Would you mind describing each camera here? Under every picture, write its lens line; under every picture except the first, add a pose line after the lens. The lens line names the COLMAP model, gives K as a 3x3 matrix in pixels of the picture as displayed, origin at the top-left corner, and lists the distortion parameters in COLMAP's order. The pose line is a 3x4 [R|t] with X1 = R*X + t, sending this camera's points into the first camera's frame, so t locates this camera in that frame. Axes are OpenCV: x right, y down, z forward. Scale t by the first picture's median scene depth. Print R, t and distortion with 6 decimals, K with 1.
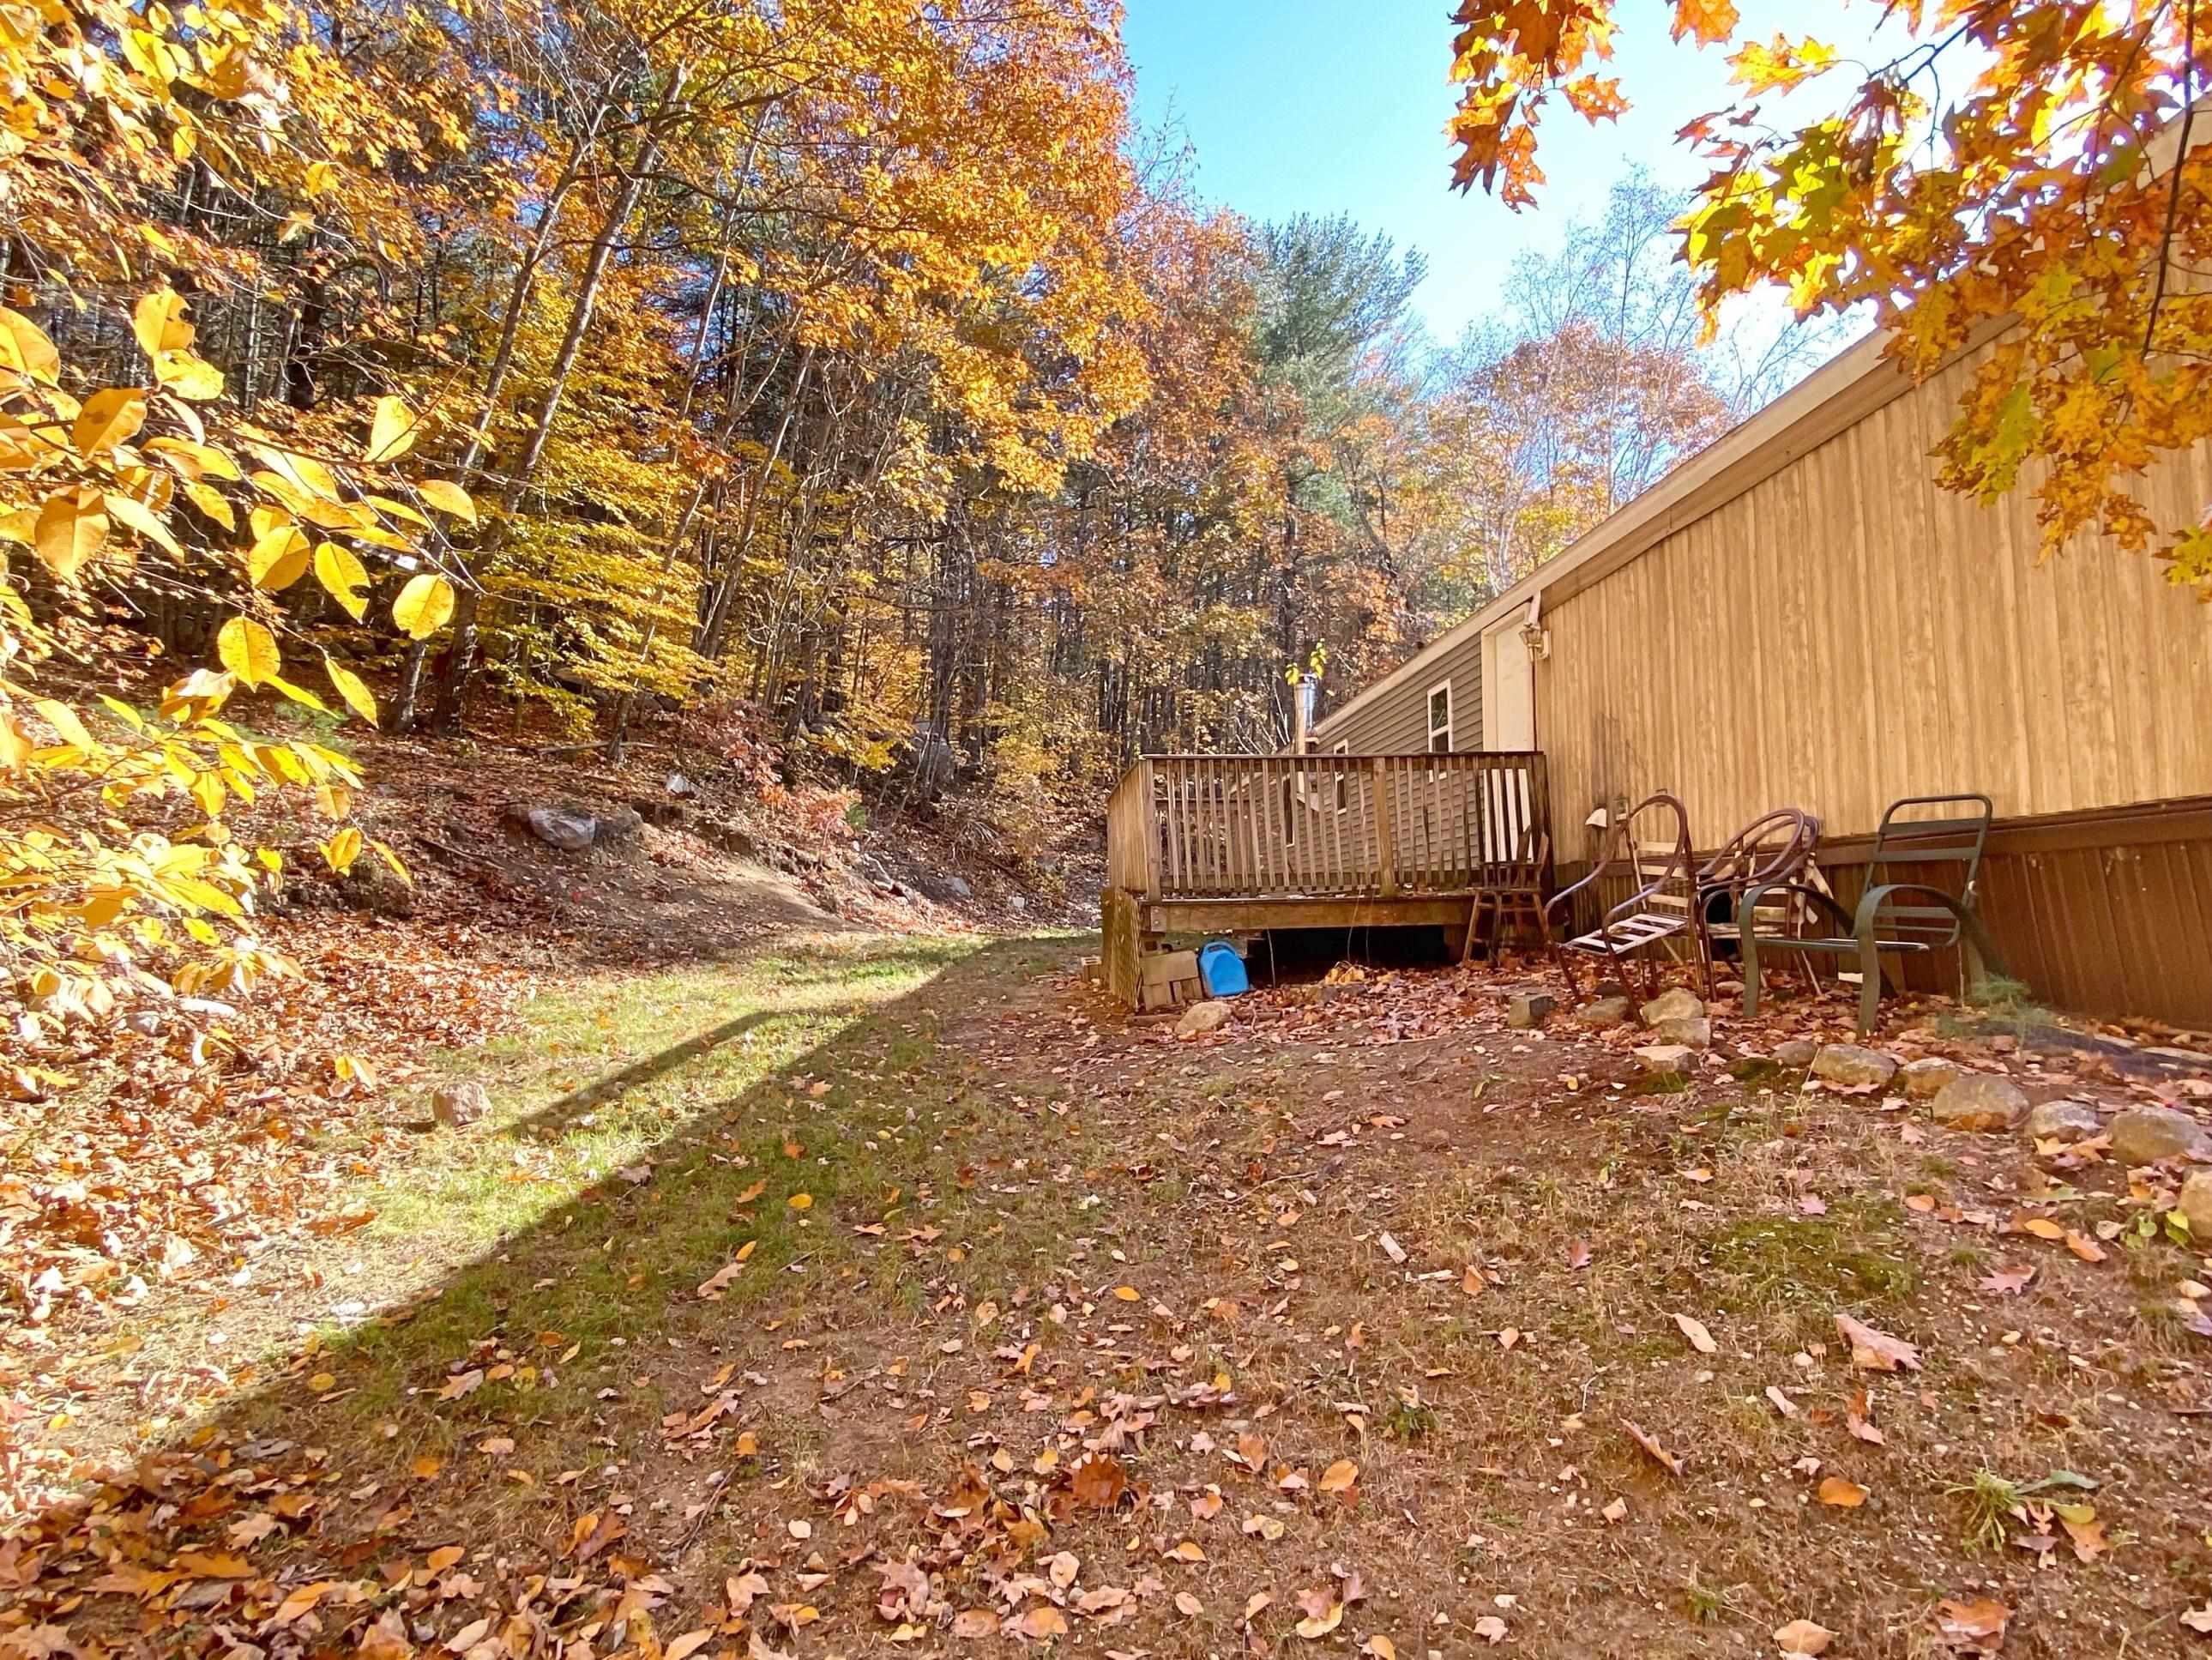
lens RADIAL K [[1099.5, 0, 1106.0], [0, 1099.5, 830.0], [0, 0, 1]] dist [-0.000445, -0.014172]
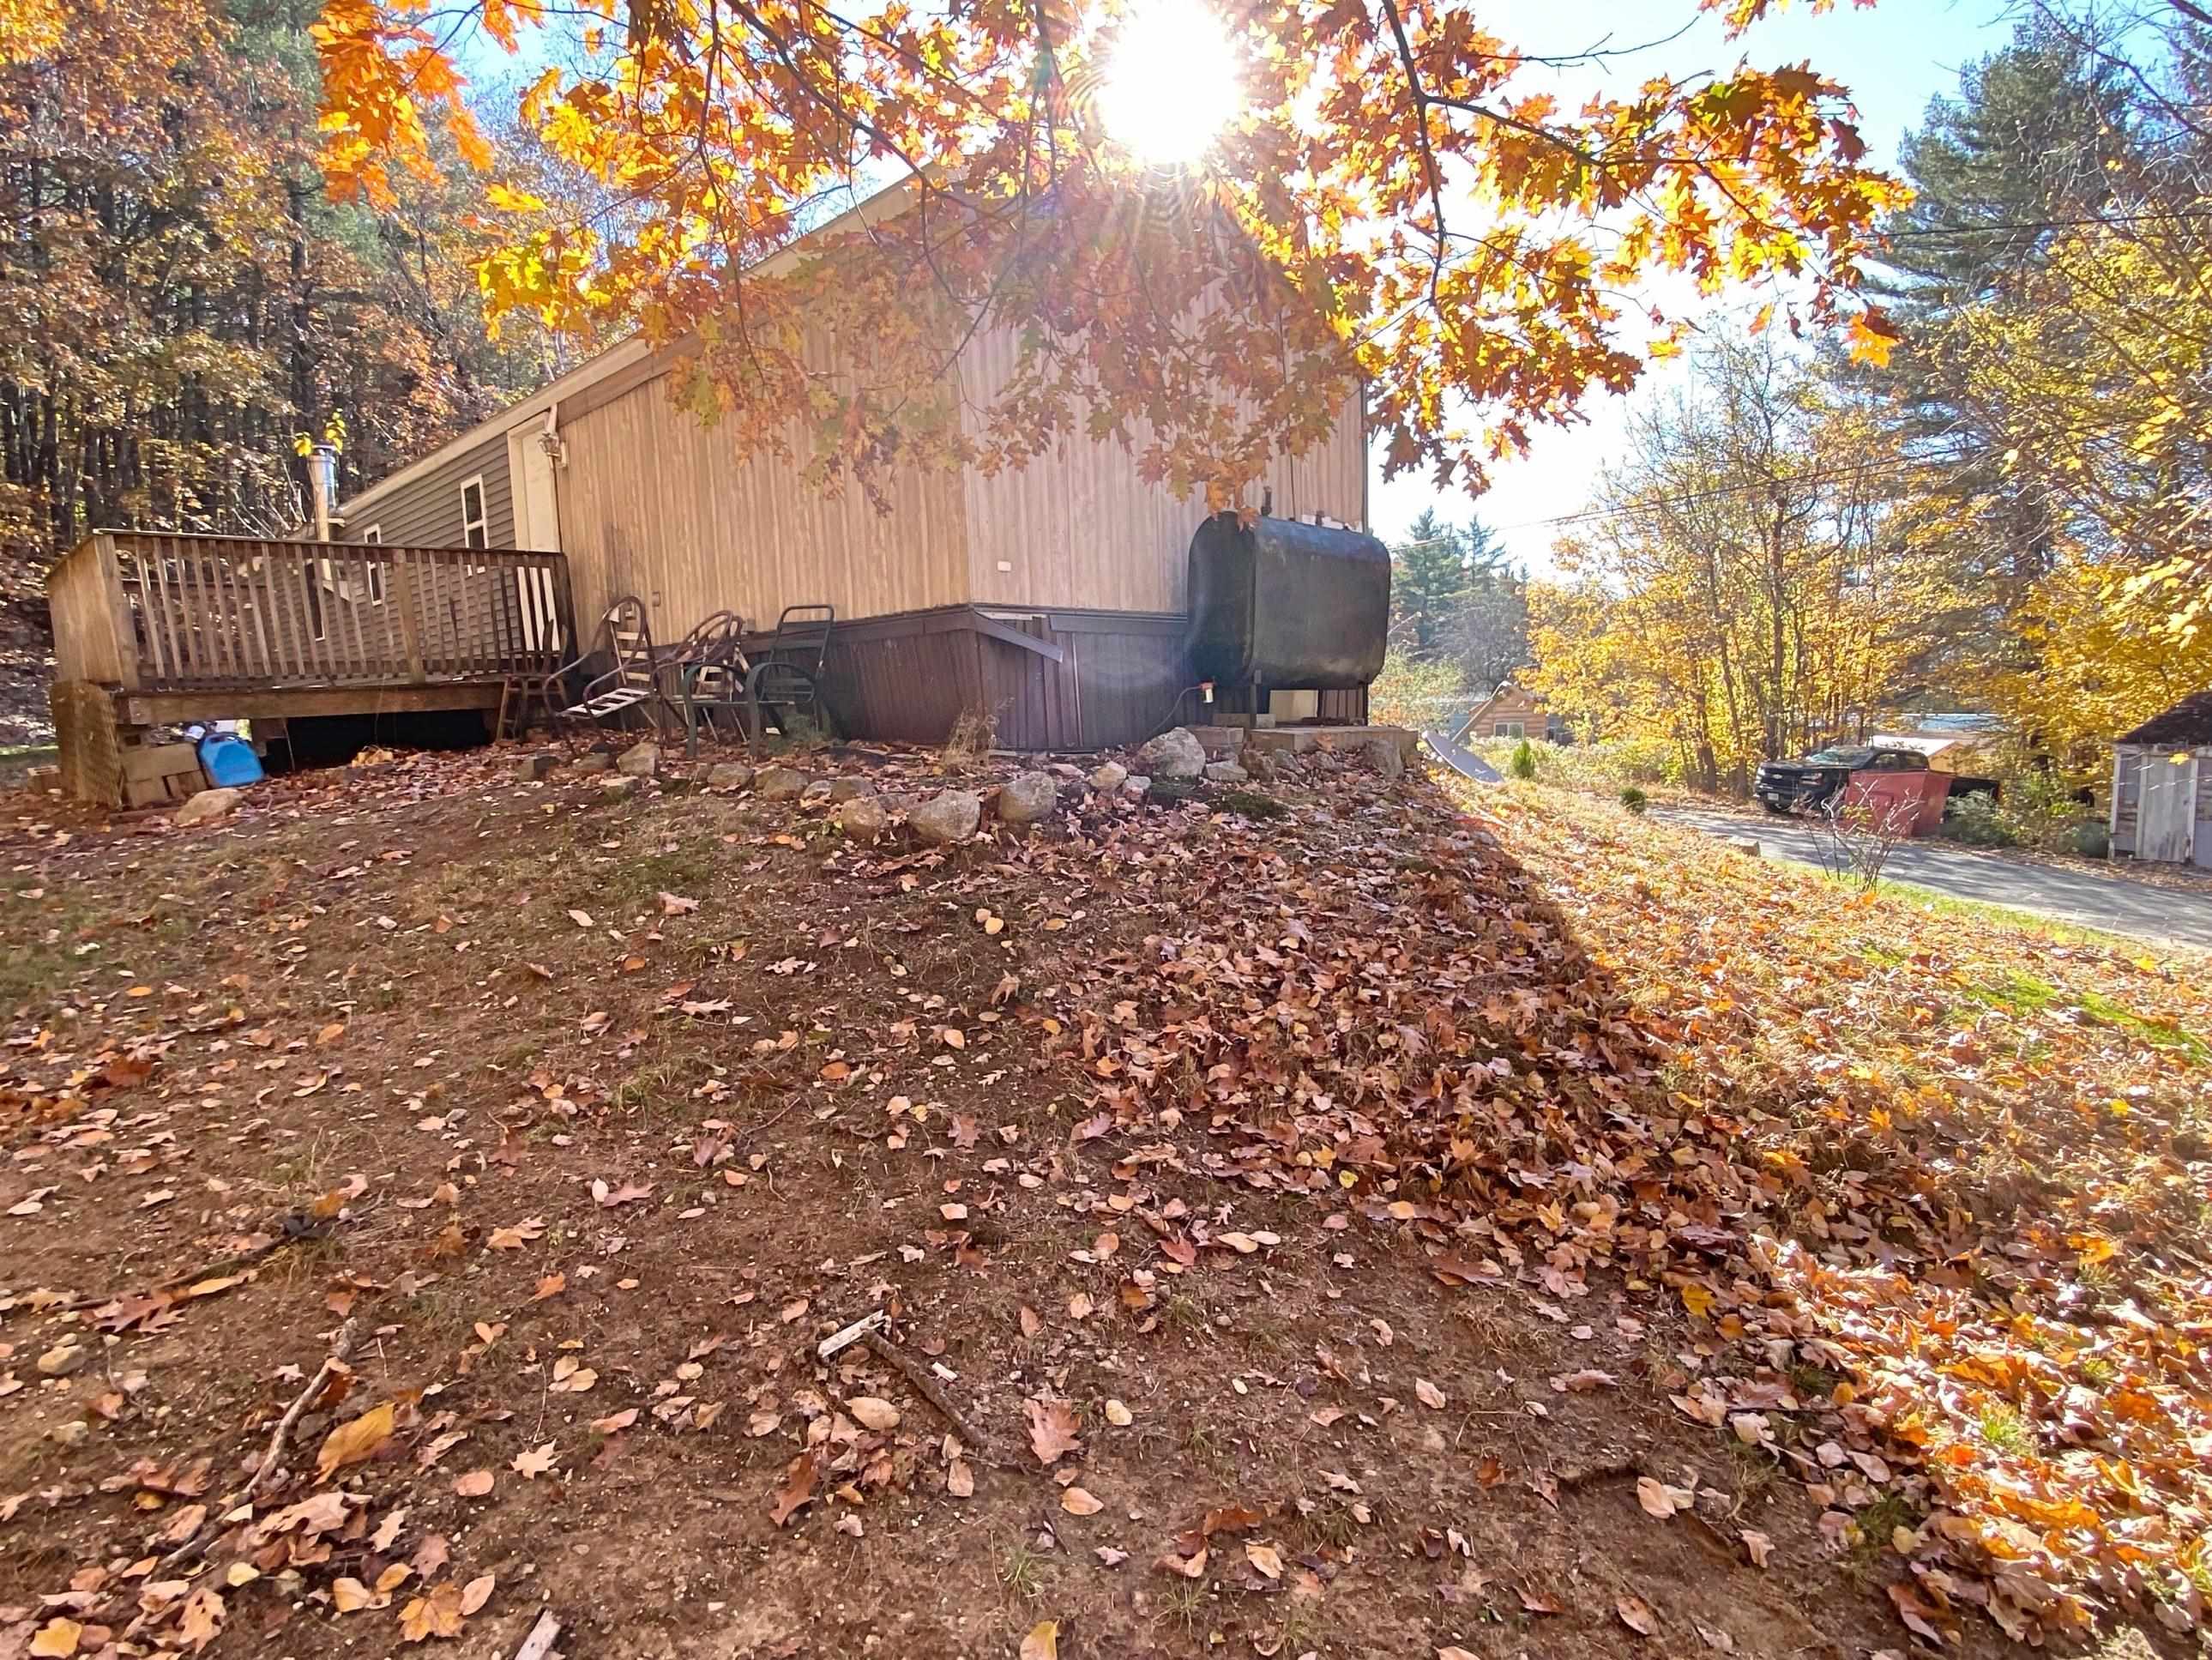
lens RADIAL K [[1099.5, 0, 1106.0], [0, 1099.5, 830.0], [0, 0, 1]] dist [-0.000445, -0.014172]
pose [[0.717007, -0.100644, 0.689762, -0.012373], [-0.022543, 0.985656, 0.167252, 0.008838], [-0.696701, -0.135470, 0.704454, -0.262329]]
